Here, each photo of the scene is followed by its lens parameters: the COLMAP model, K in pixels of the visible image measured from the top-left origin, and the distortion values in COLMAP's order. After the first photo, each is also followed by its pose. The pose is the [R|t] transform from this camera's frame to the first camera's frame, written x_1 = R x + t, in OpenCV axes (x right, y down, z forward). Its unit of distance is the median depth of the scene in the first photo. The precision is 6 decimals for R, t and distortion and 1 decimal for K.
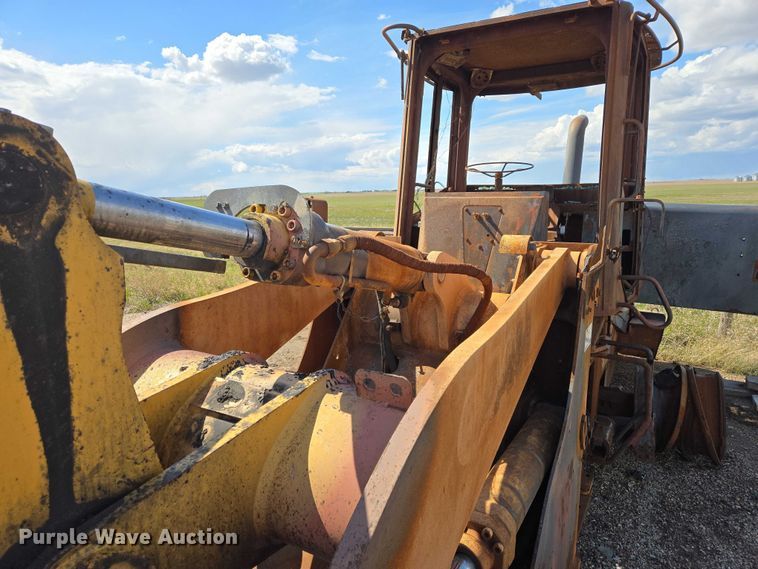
lens RADIAL K [[510.9, 0, 364.1], [0, 510.9, 286.2], [0, 0, 1]] dist [0.071572, -0.052560]
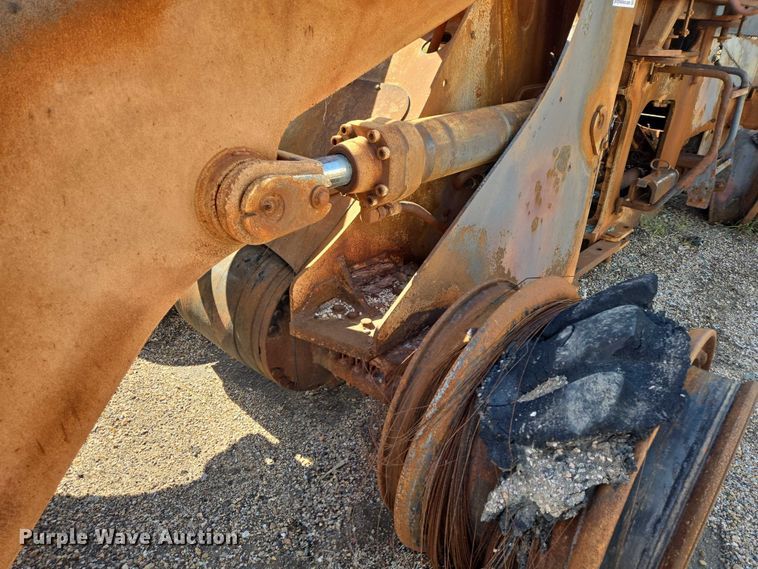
lens RADIAL K [[510.9, 0, 383.4], [0, 510.9, 295.4], [0, 0, 1]] dist [0.071572, -0.052560]
pose [[0.980219, 0.102905, -0.169061, 0.439838], [-0.040568, 0.940531, 0.337277, 0.458480], [0.193714, -0.323747, 0.926101, 0.157485]]
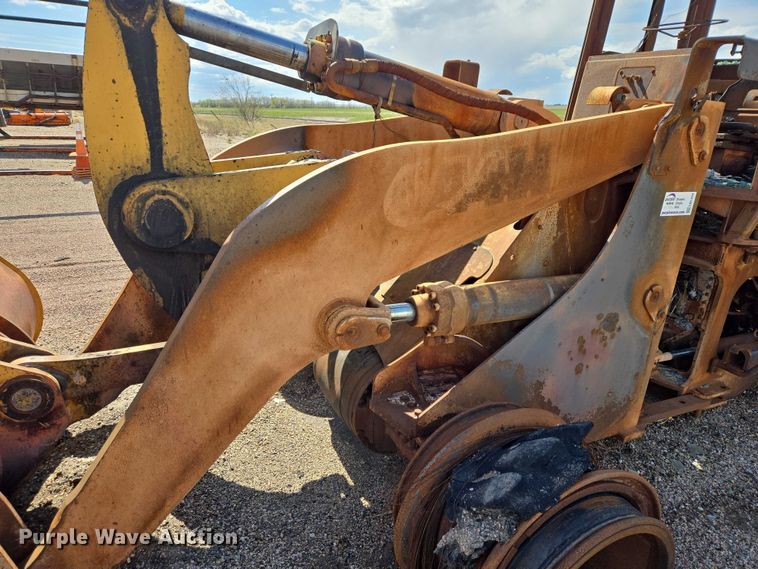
lens RADIAL K [[510.9, 0, 372.3], [0, 510.9, 294.6], [0, 0, 1]] dist [0.071572, -0.052560]
pose [[0.829905, 0.219616, -0.512861, 0.829461], [-0.129825, 0.970048, 0.205309, 0.230087], [0.542589, -0.103805, 0.833560, -0.208321]]
